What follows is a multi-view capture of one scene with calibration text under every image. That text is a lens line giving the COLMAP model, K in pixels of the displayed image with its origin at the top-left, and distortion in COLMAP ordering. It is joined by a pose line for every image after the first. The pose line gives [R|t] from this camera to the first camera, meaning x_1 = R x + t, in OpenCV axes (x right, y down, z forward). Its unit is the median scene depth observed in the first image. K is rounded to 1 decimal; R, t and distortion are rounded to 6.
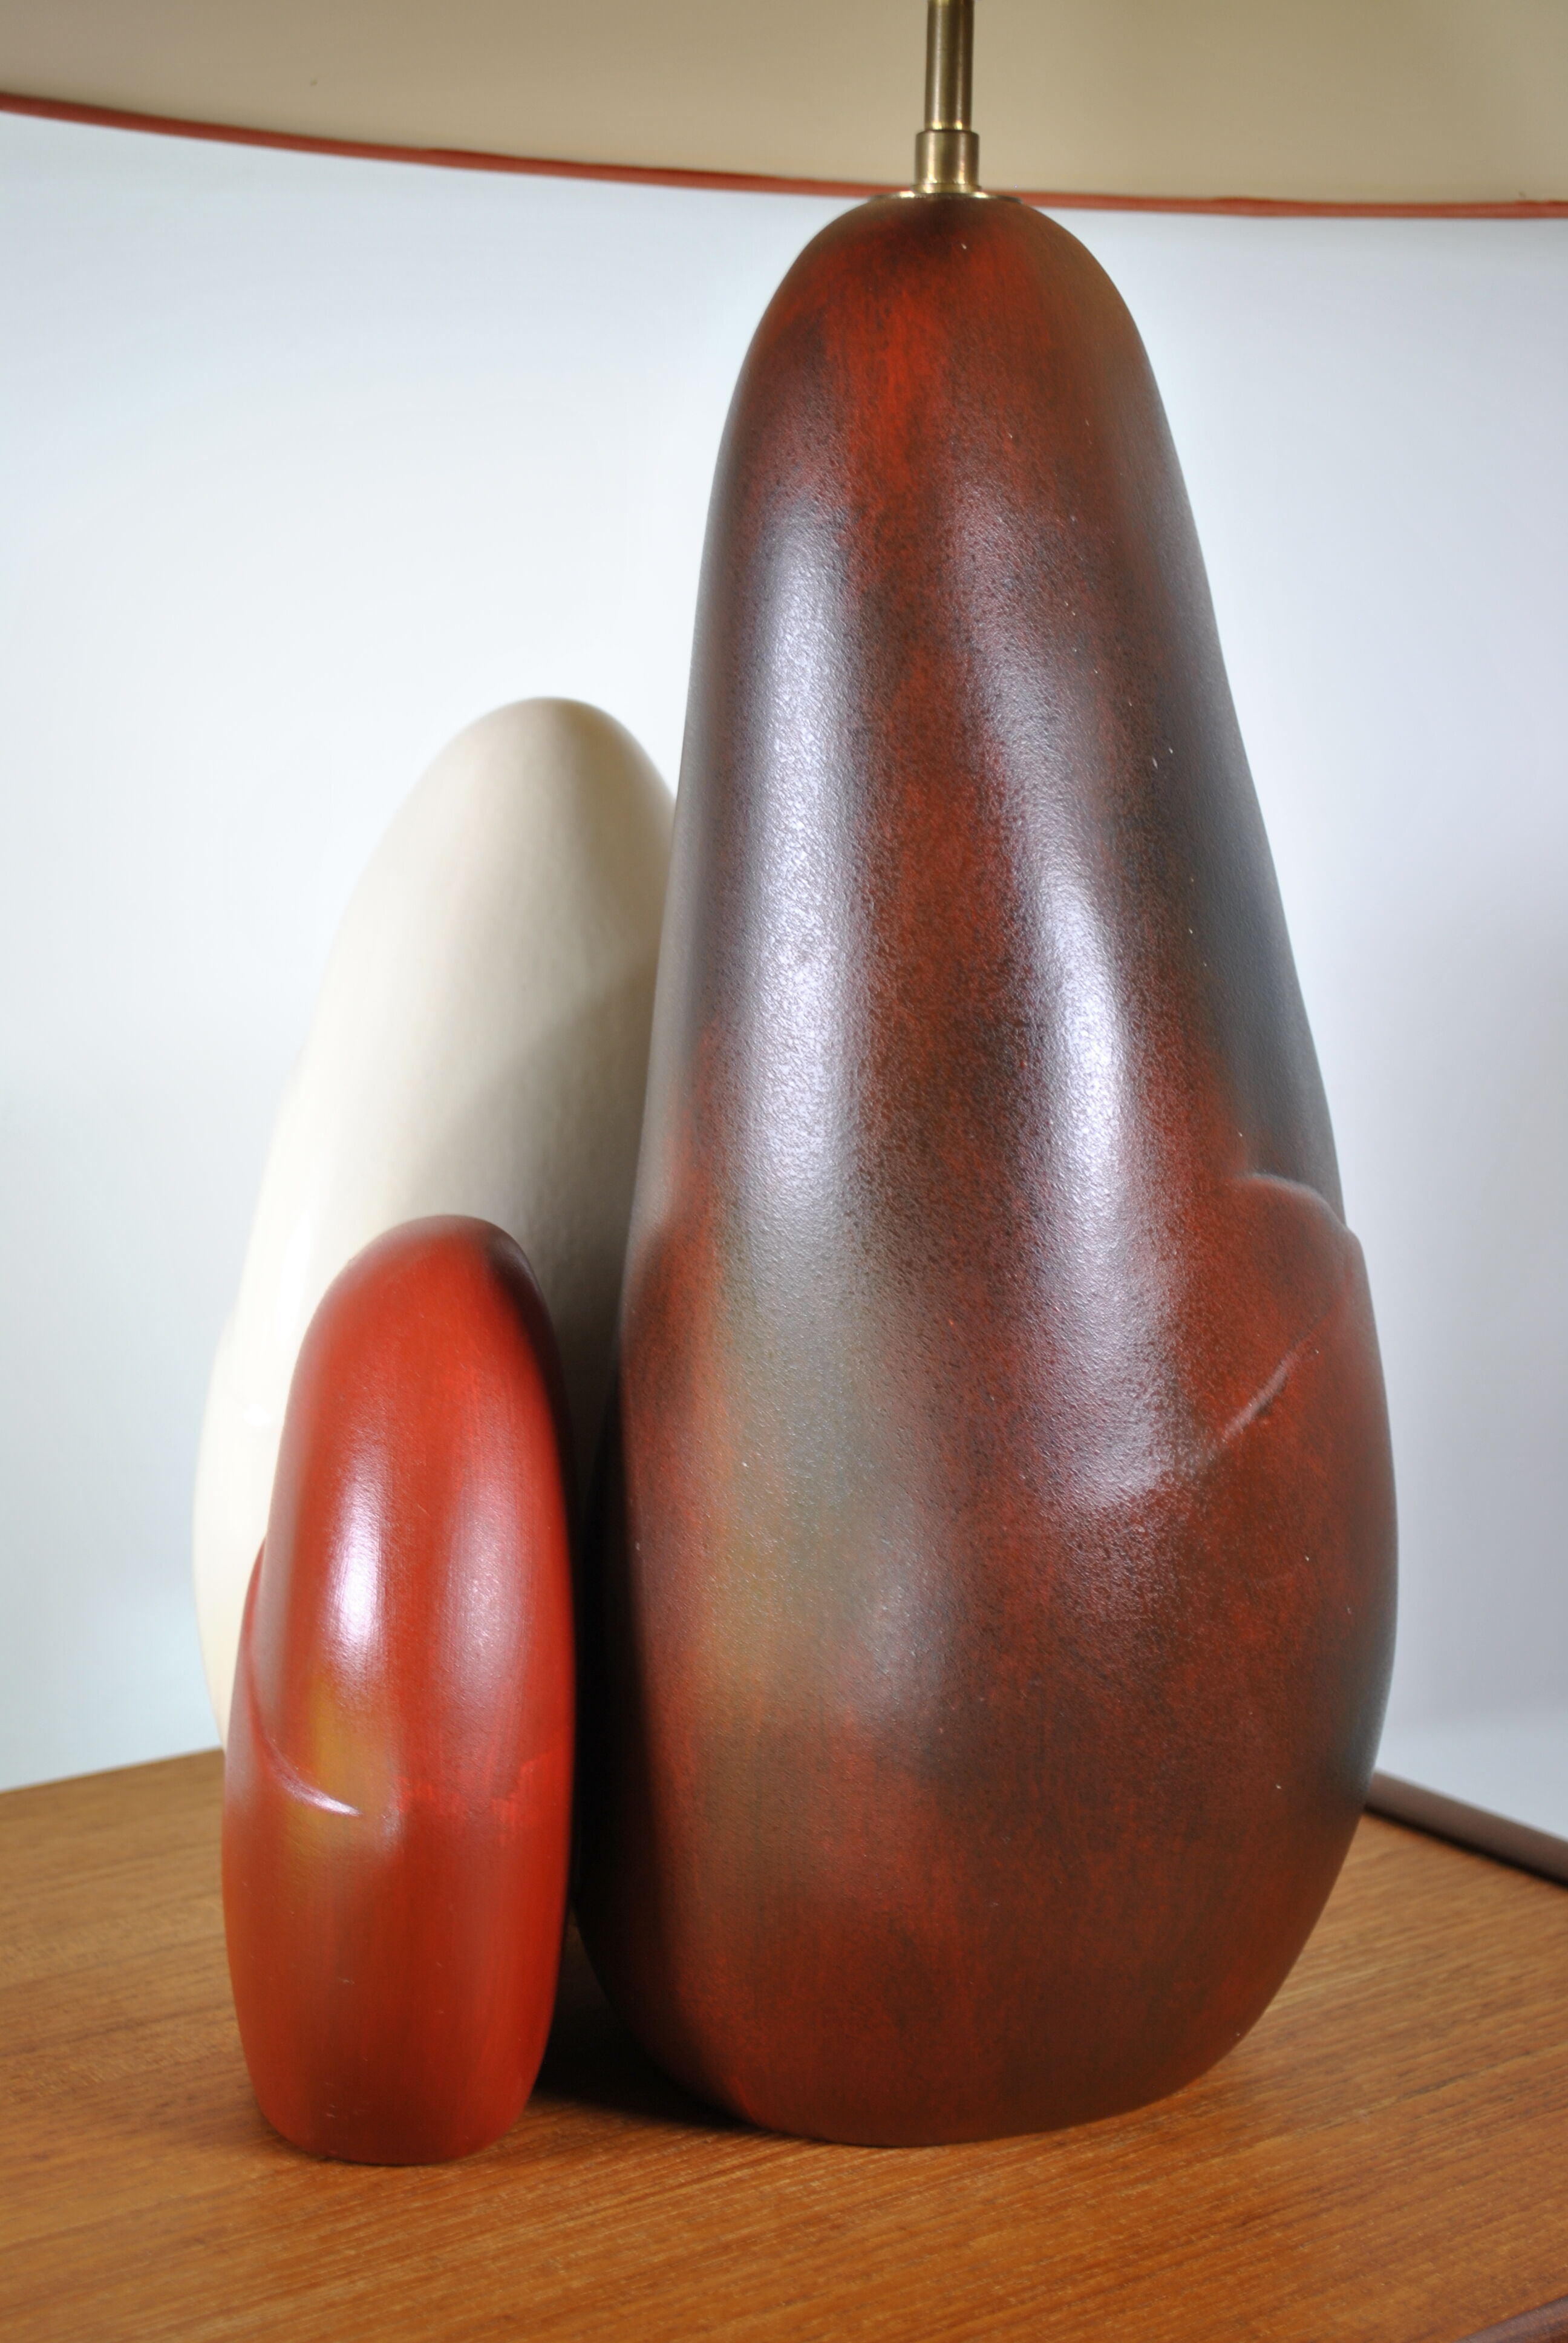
lens RADIAL K [[3766.1, 0, 779.7], [0, 3766.1, 1202.8], [0, 0, 1]] dist [0.034009, -0.039337]
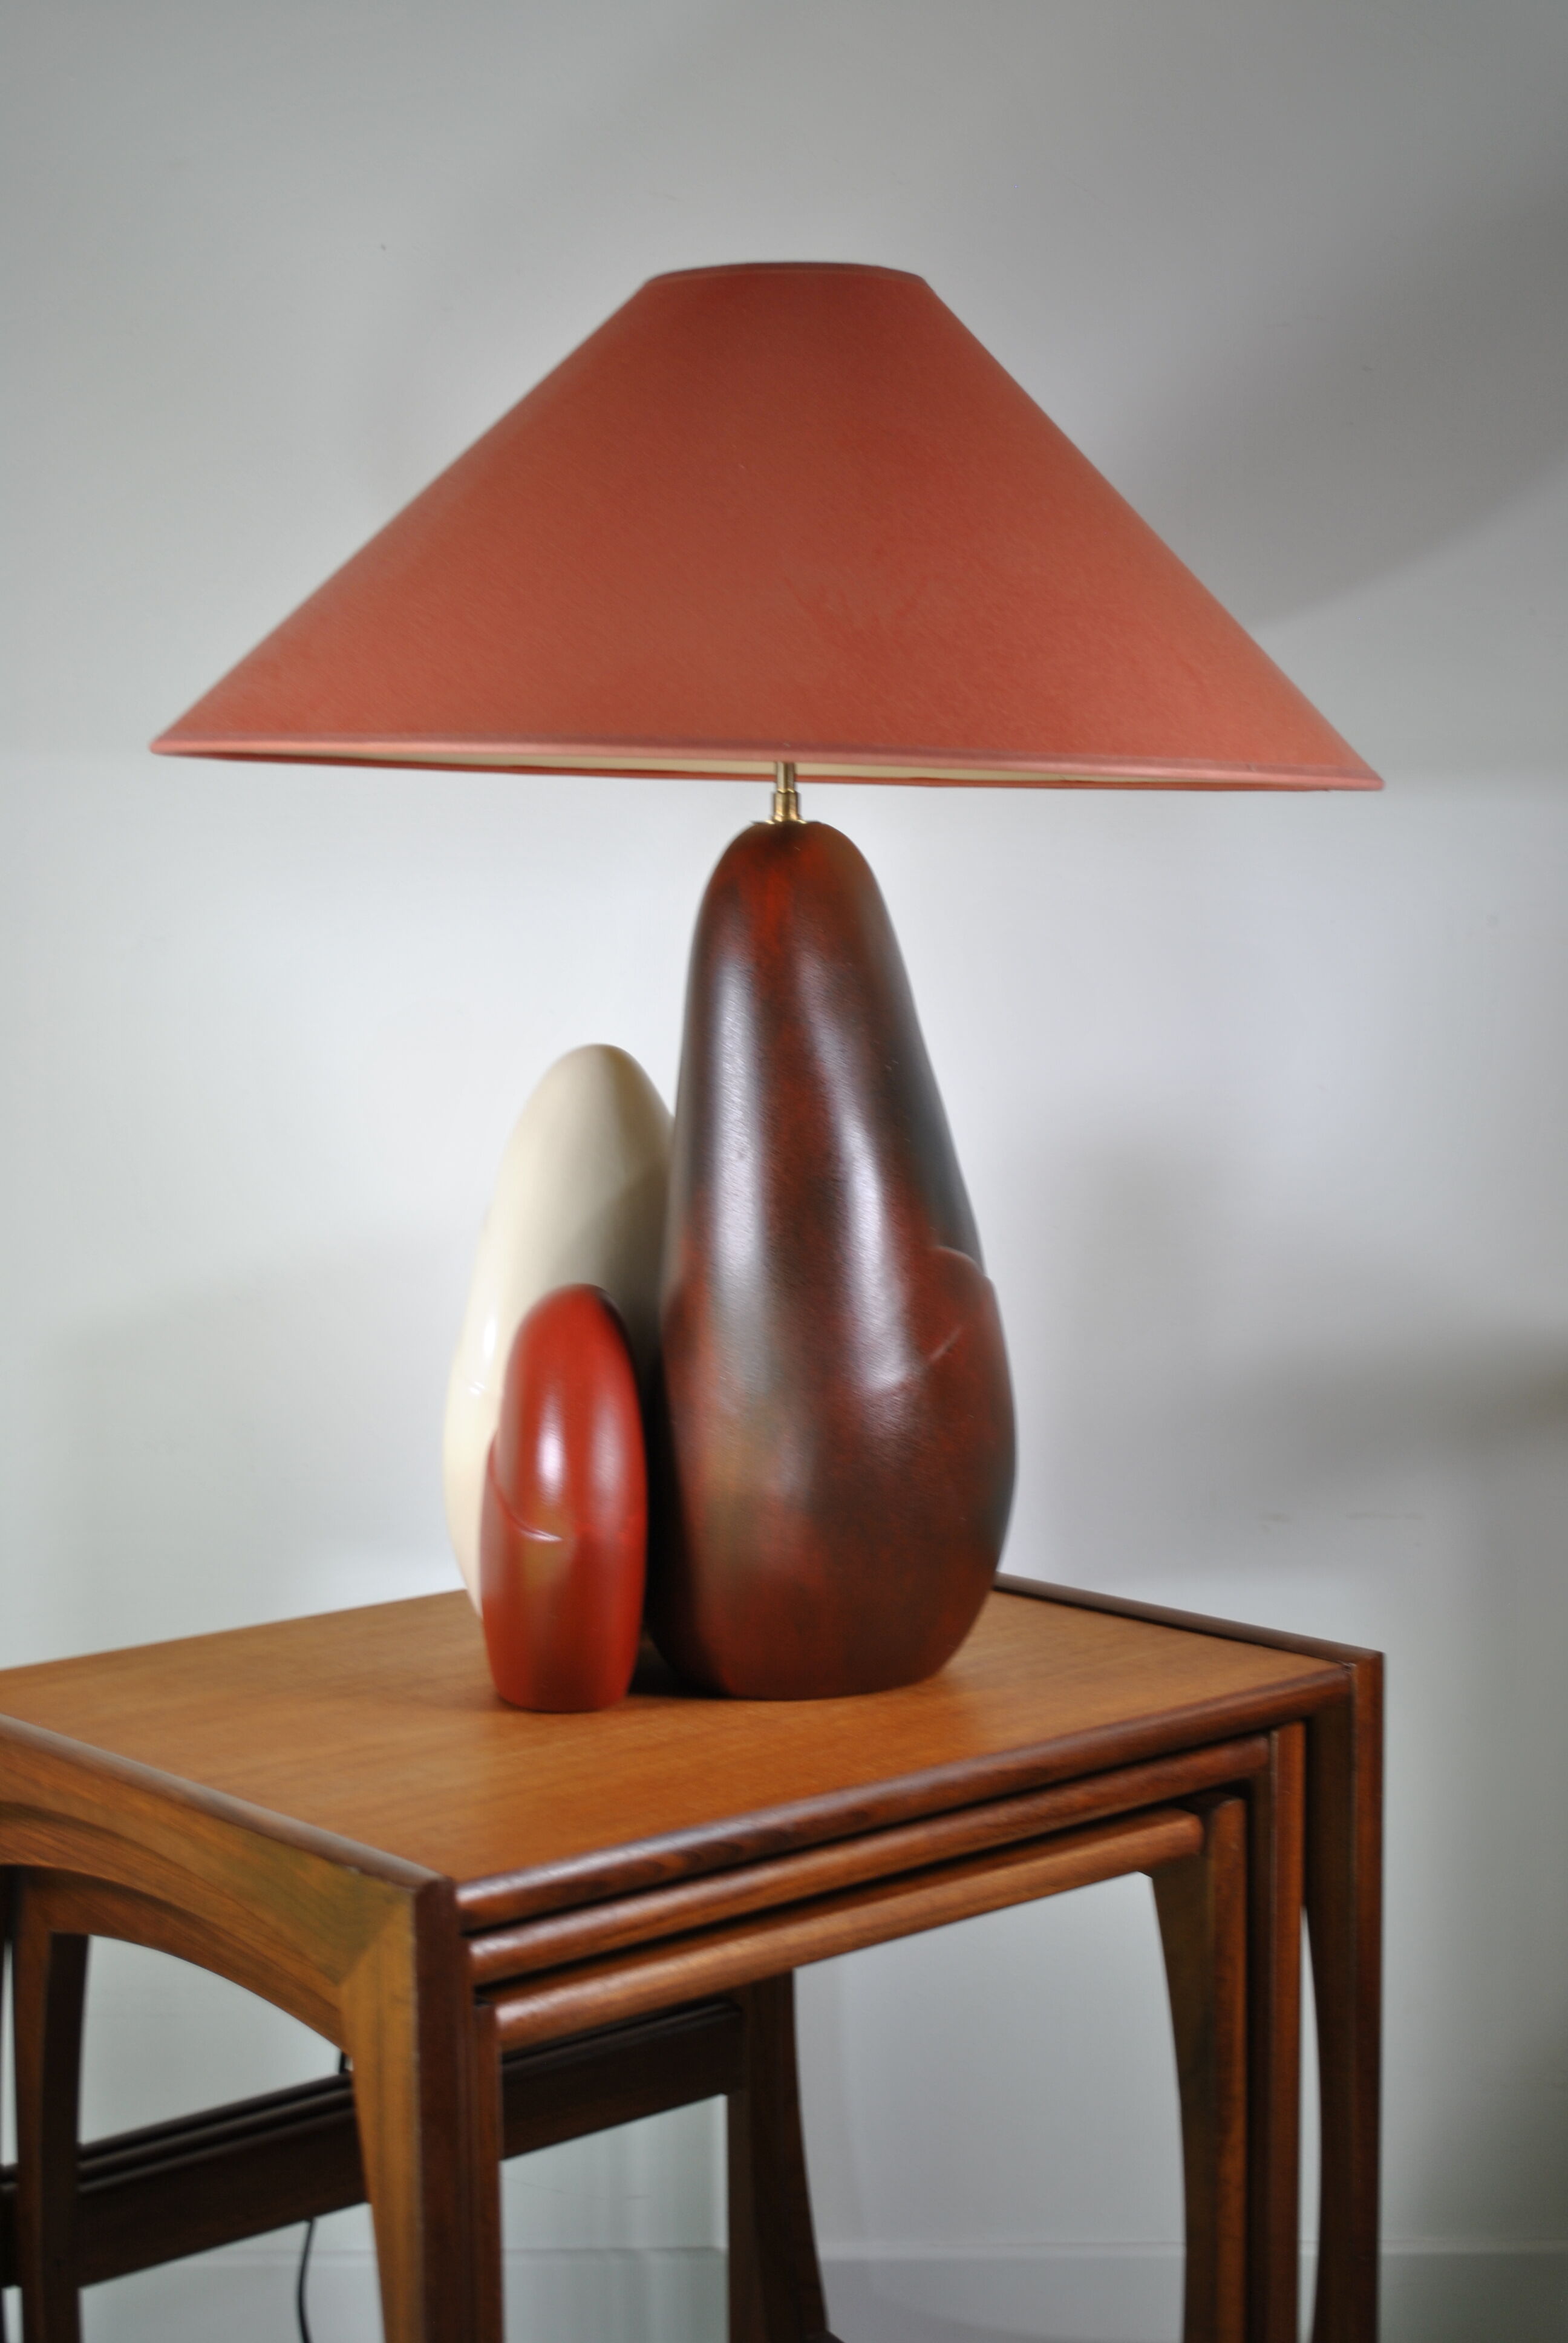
lens RADIAL K [[4805.0, 0, 784.0], [0, 4805.0, 1171.5], [0, 0, 1]] dist [-0.022592, 0.014259]
pose [[0.997190, -0.034418, 0.066538, -0.160009], [0.039928, 0.995722, -0.083324, 0.186747], [-0.063385, 0.085747, 0.994299, -1.890227]]
